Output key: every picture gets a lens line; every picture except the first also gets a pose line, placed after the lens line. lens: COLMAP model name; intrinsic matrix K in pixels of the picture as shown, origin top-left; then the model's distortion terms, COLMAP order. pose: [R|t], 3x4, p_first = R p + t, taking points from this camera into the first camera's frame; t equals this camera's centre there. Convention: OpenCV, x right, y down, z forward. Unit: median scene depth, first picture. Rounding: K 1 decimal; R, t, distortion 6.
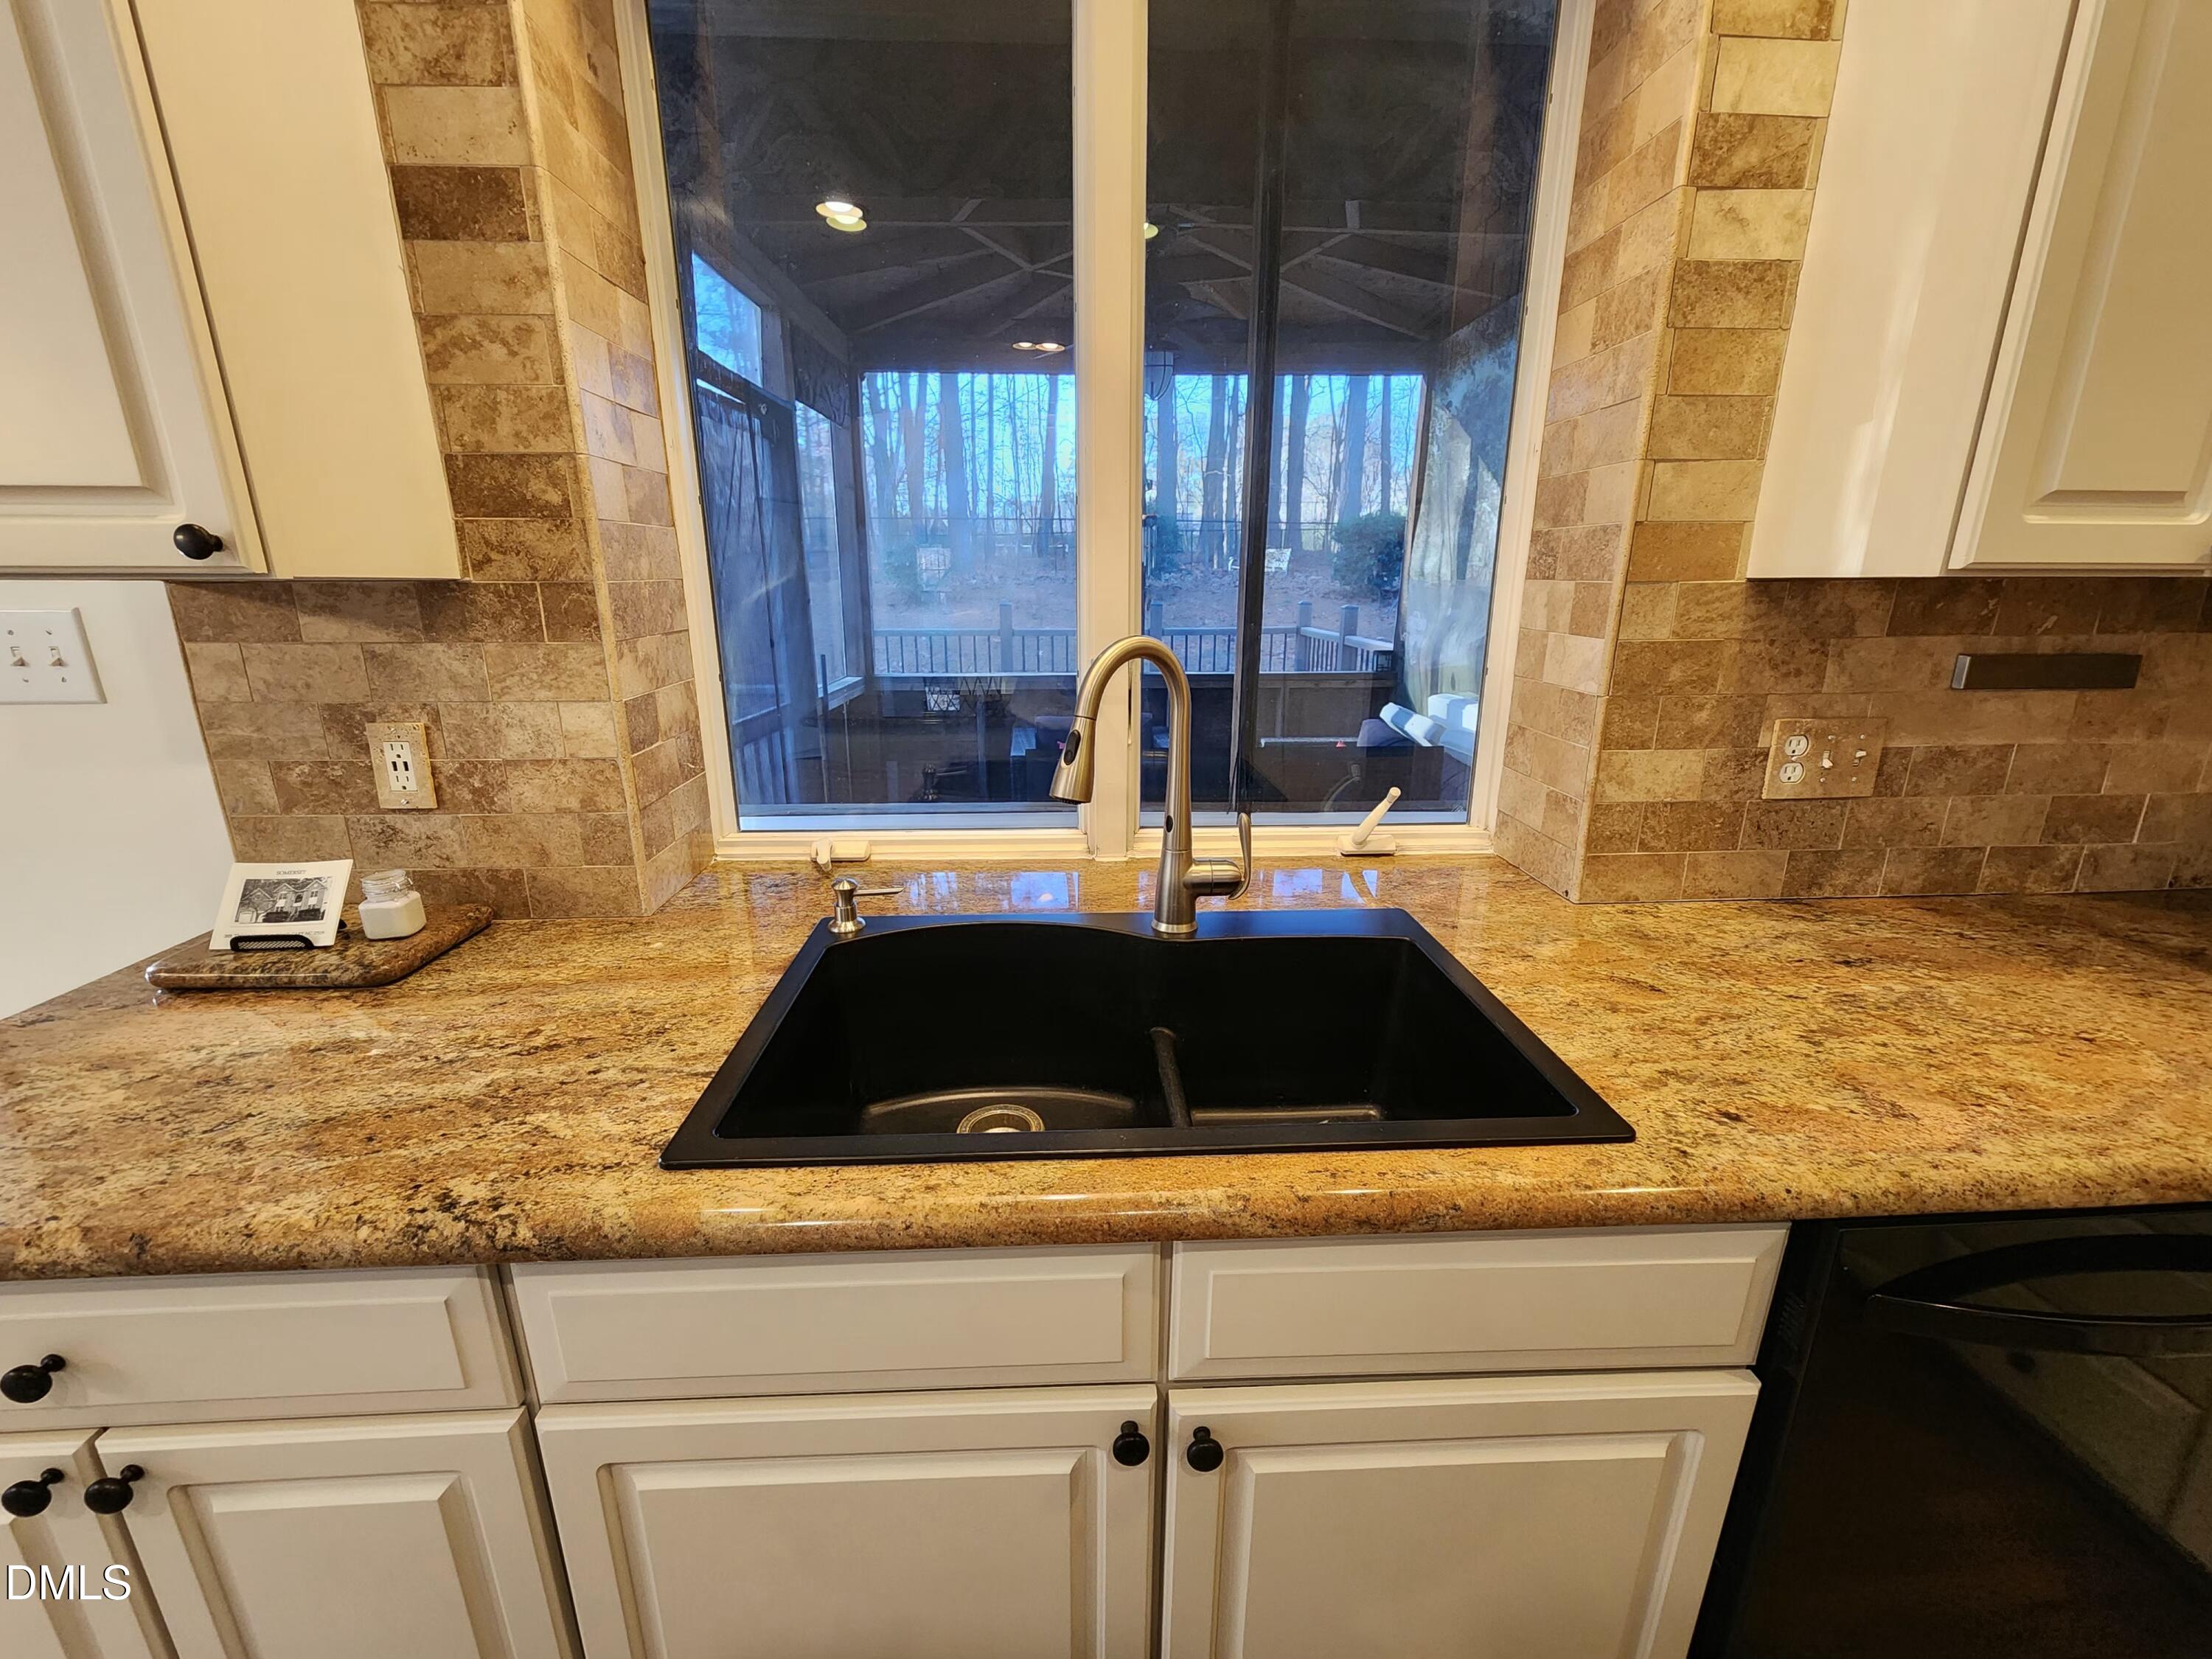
lens RADIAL K [[892.6, 0, 1106.0], [0, 892.6, 829.5], [0, 0, 1]] dist [-0.000437, 0.000264]
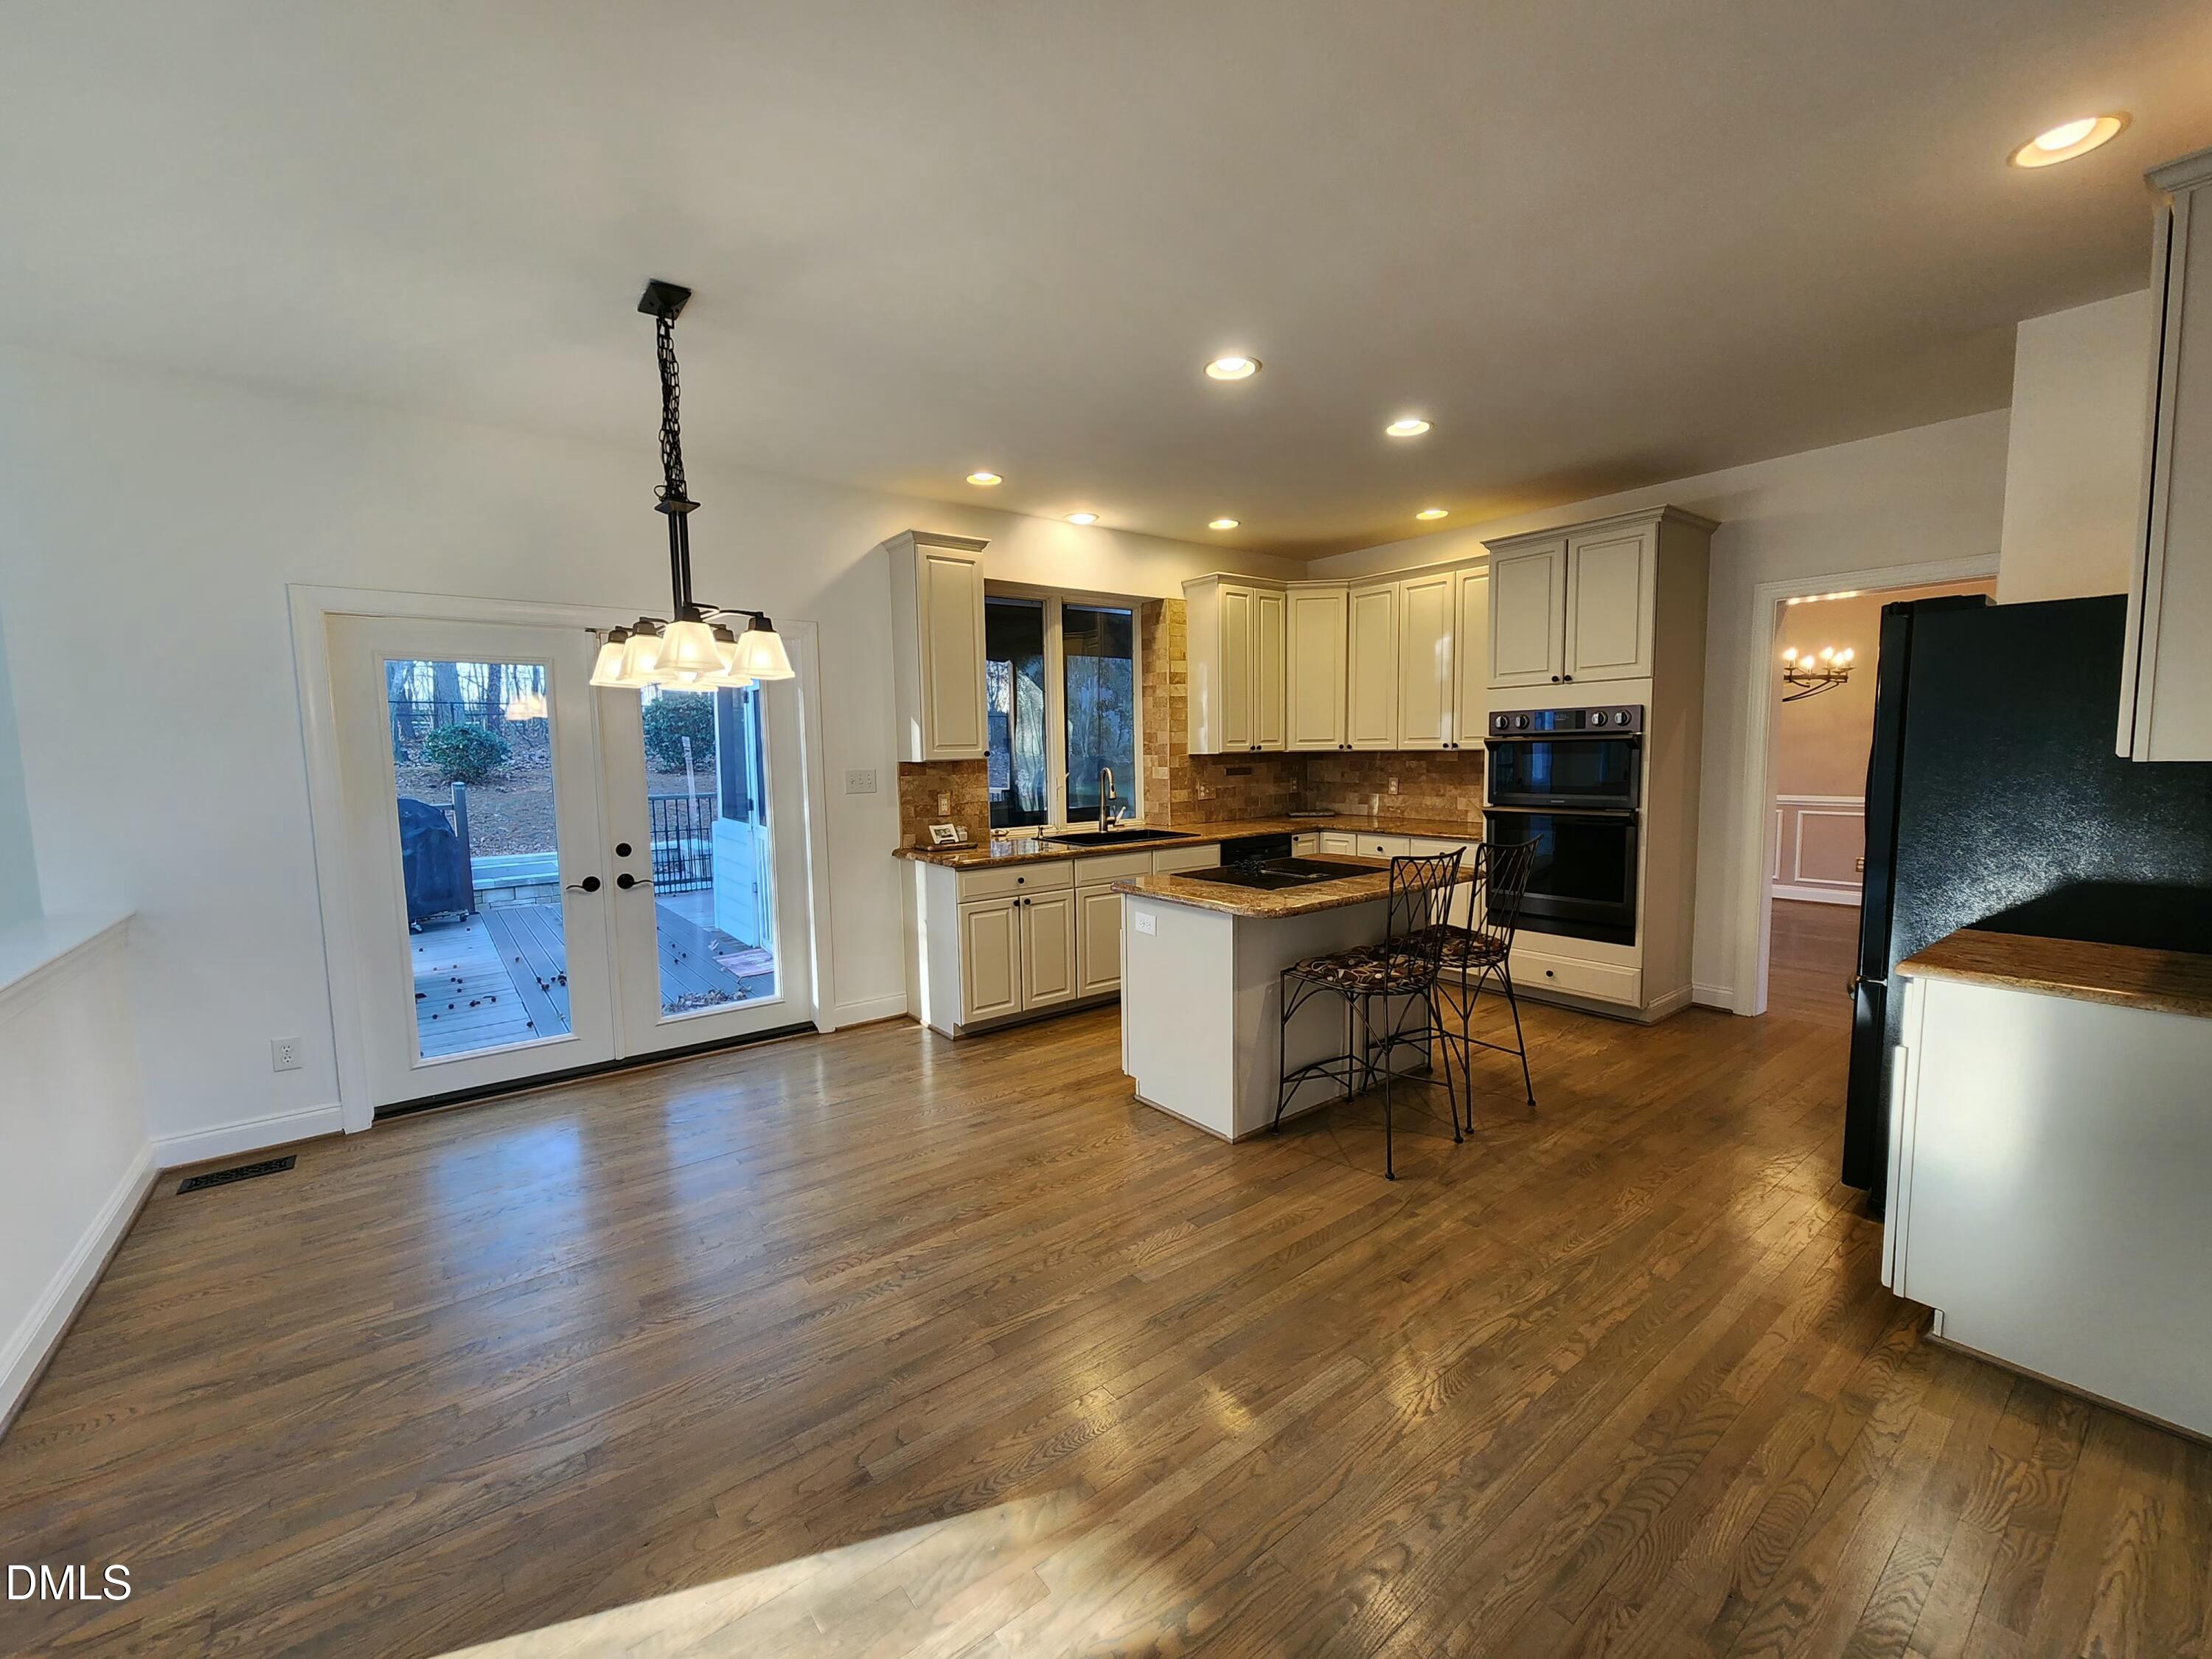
lens RADIAL K [[892.6, 0, 1106.0], [0, 892.6, 829.5], [0, 0, 1]] dist [-0.000437, 0.000264]
pose [[0.821348, -0.065353, 0.566672, -2.453040], [0.169369, 0.976556, -0.132863, 0.693521], [-0.544704, 0.205104, 0.813161, -2.645793]]
